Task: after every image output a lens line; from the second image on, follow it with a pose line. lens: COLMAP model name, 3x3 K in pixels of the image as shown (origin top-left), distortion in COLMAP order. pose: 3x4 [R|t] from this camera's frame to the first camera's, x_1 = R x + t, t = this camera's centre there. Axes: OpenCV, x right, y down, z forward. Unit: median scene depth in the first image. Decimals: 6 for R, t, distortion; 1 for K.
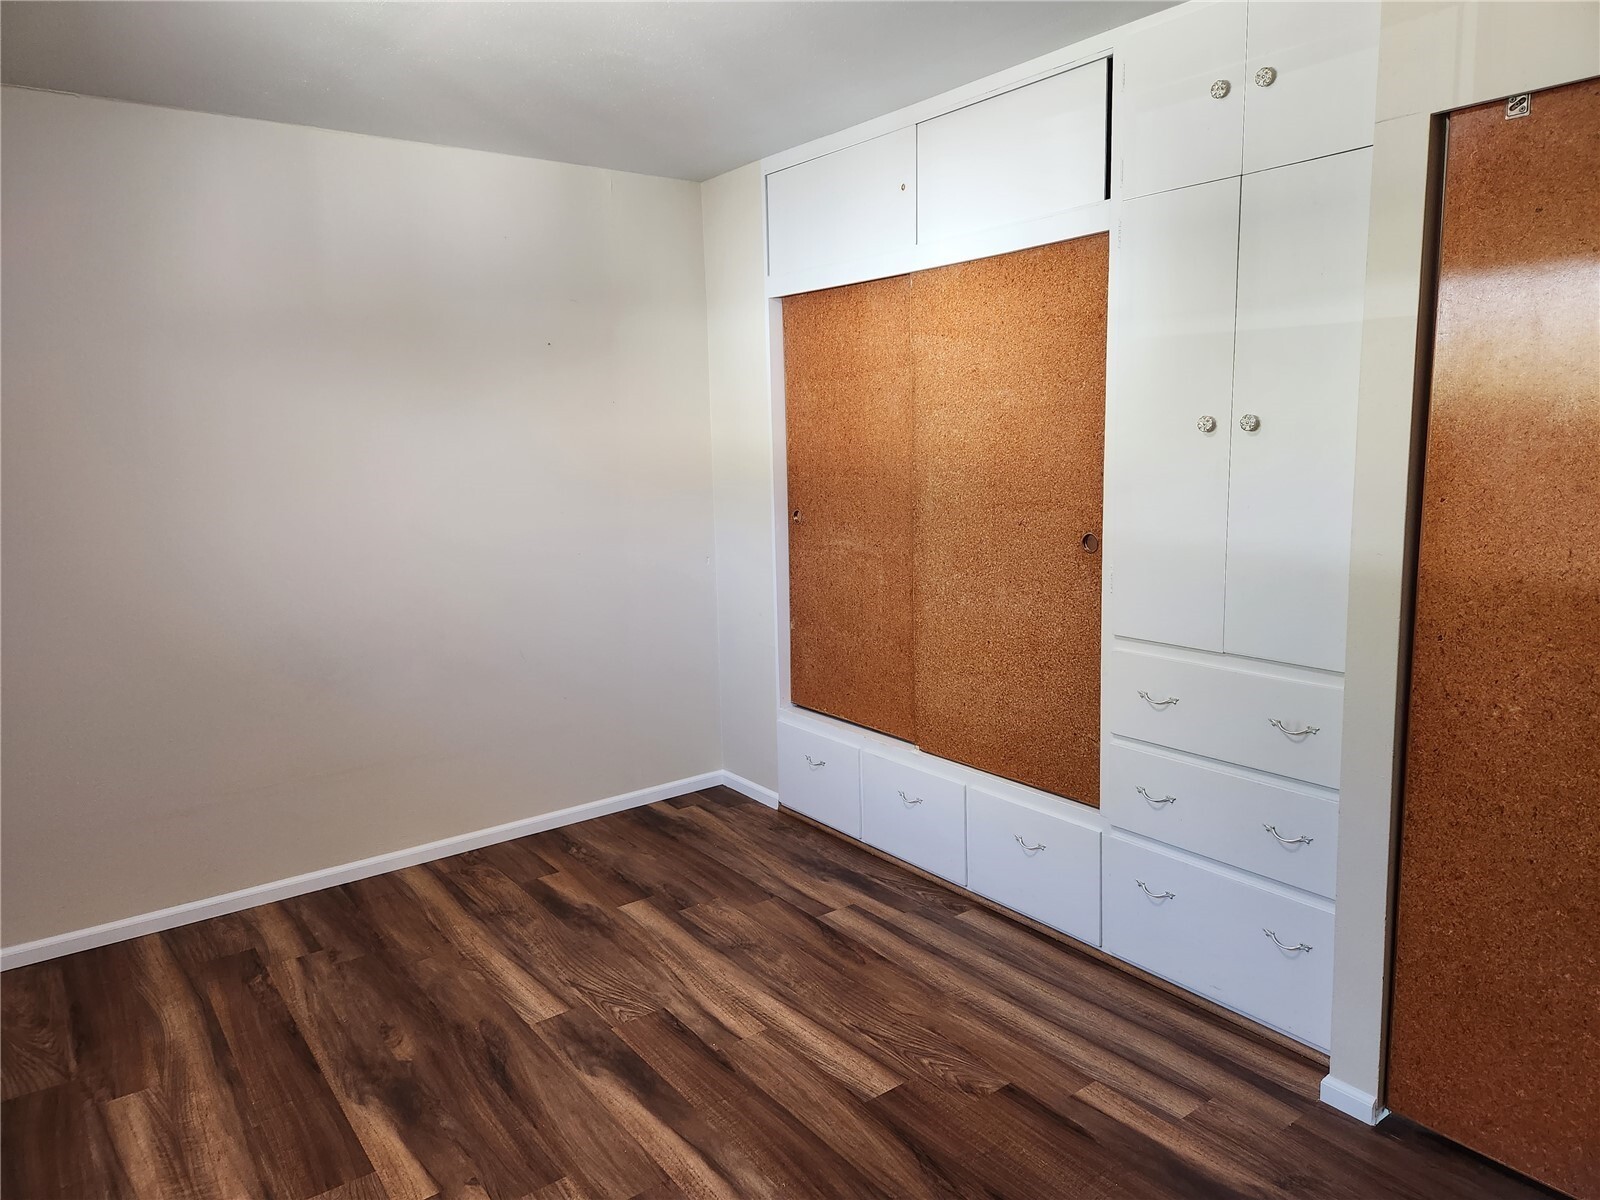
lens RADIAL K [[1076.9, 0, 808.9], [0, 1076.9, 600.4], [0, 0, 1]] dist [0.075243, -0.062997]
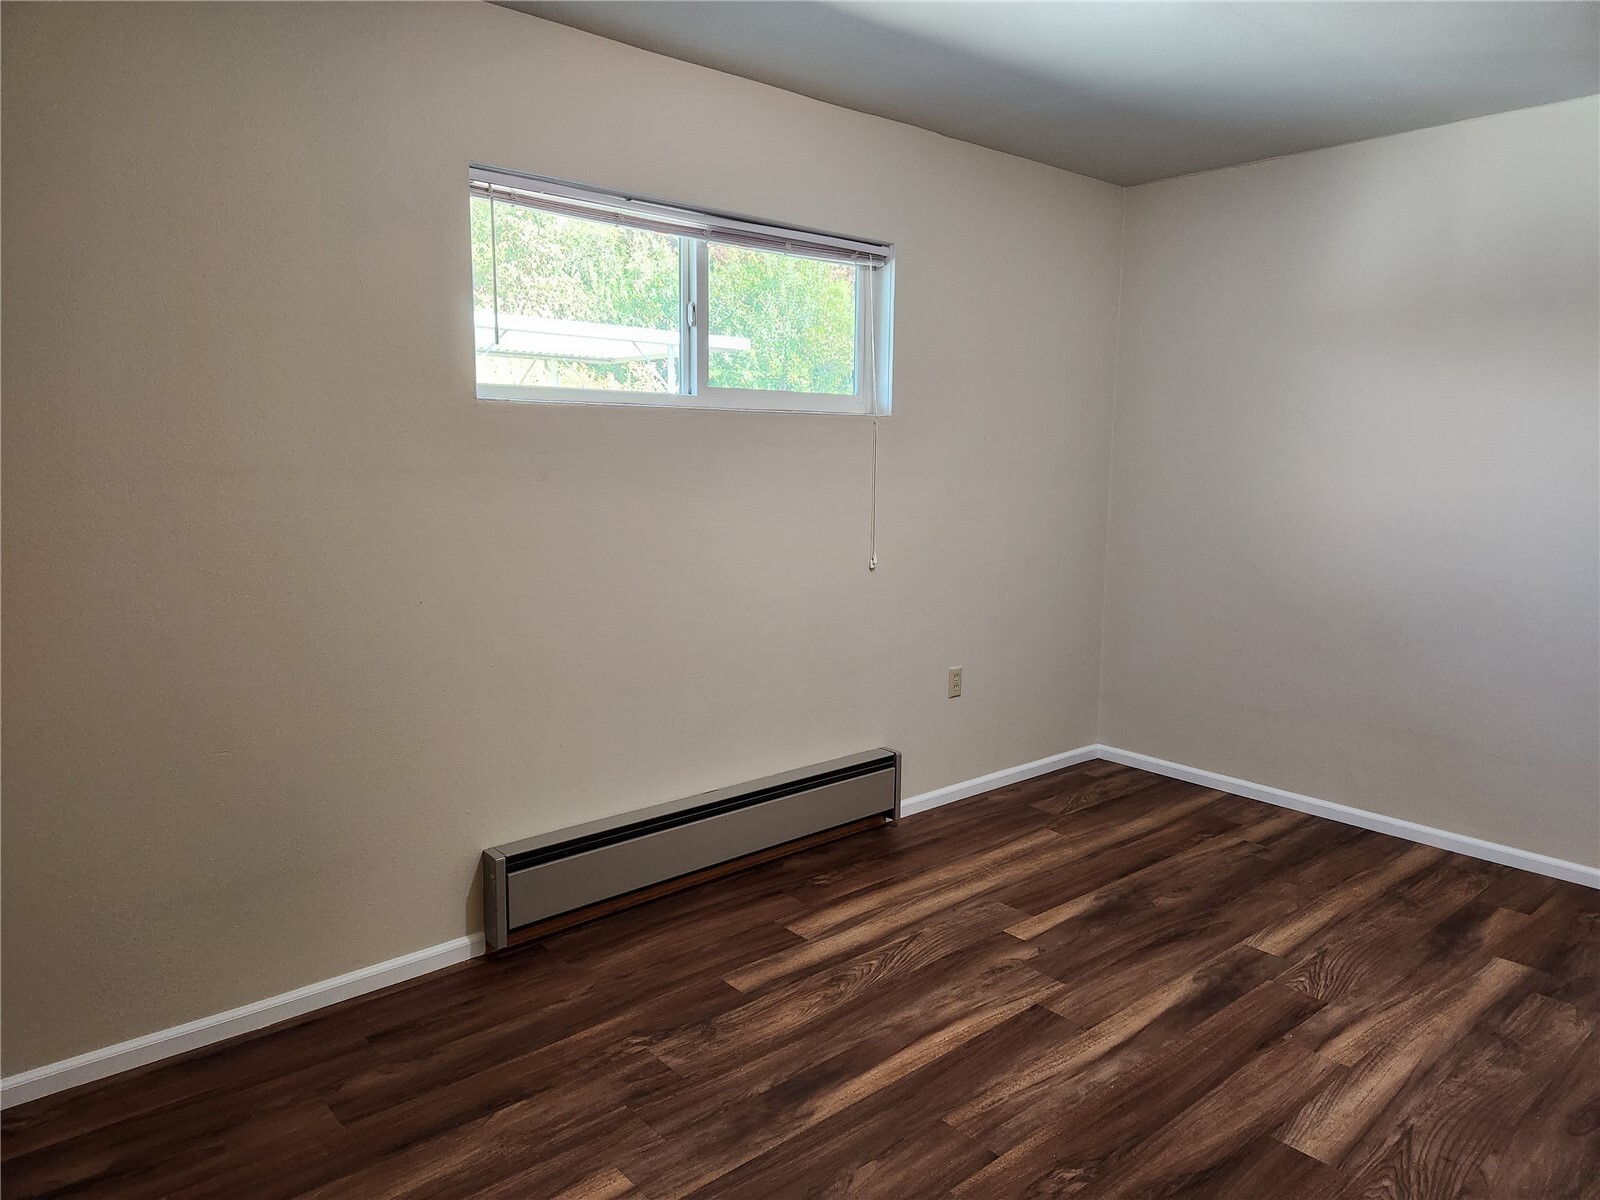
lens RADIAL K [[1076.9, 0, 804.2], [0, 1076.9, 601.4], [0, 0, 1]] dist [0.075243, -0.062997]
pose [[0.077822, 0.167735, -0.982756, 0.714197], [-0.174664, 0.972793, 0.152204, -0.034835], [0.981548, 0.159807, 0.105002, 0.387940]]
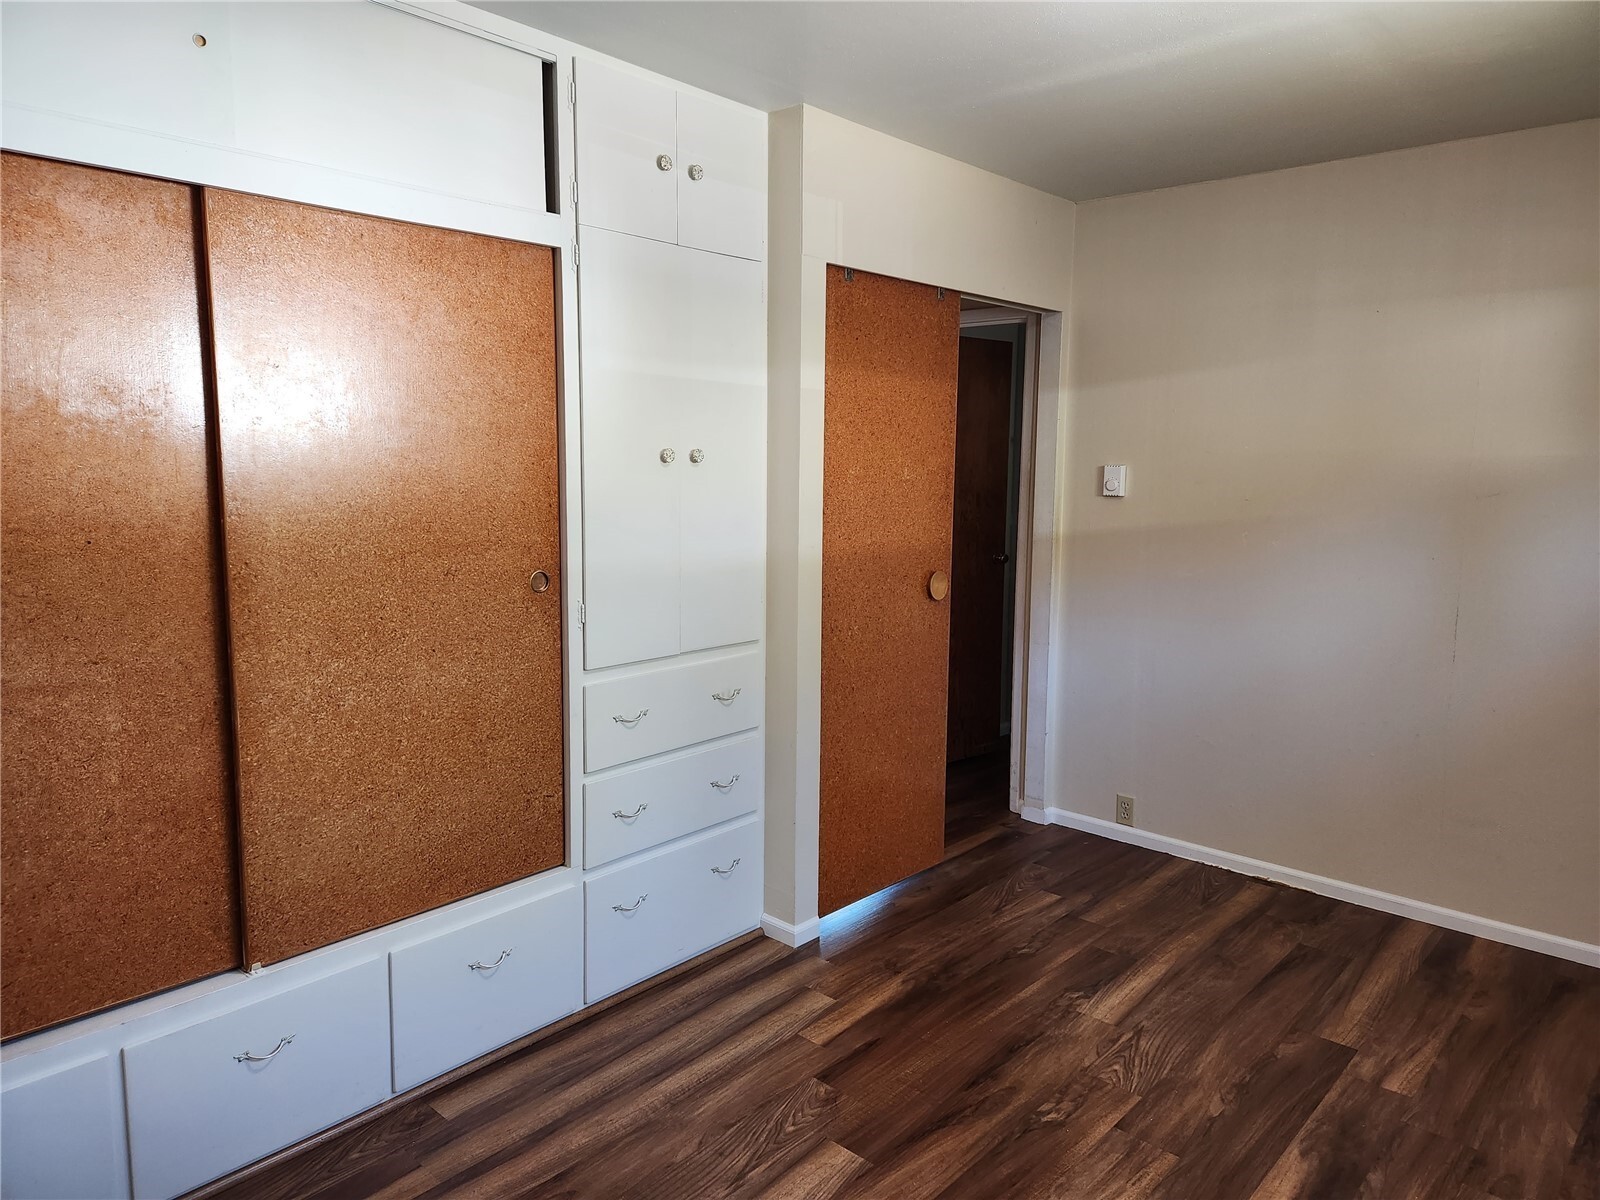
lens RADIAL K [[1076.9, 0, 802.0], [0, 1076.9, 595.8], [0, 0, 1]] dist [0.075243, -0.062997]
pose [[-0.193328, -0.105267, 0.975471, -0.683107], [0.152152, 0.978983, 0.135801, -0.133747], [-0.969265, 0.174674, -0.173248, 0.966809]]
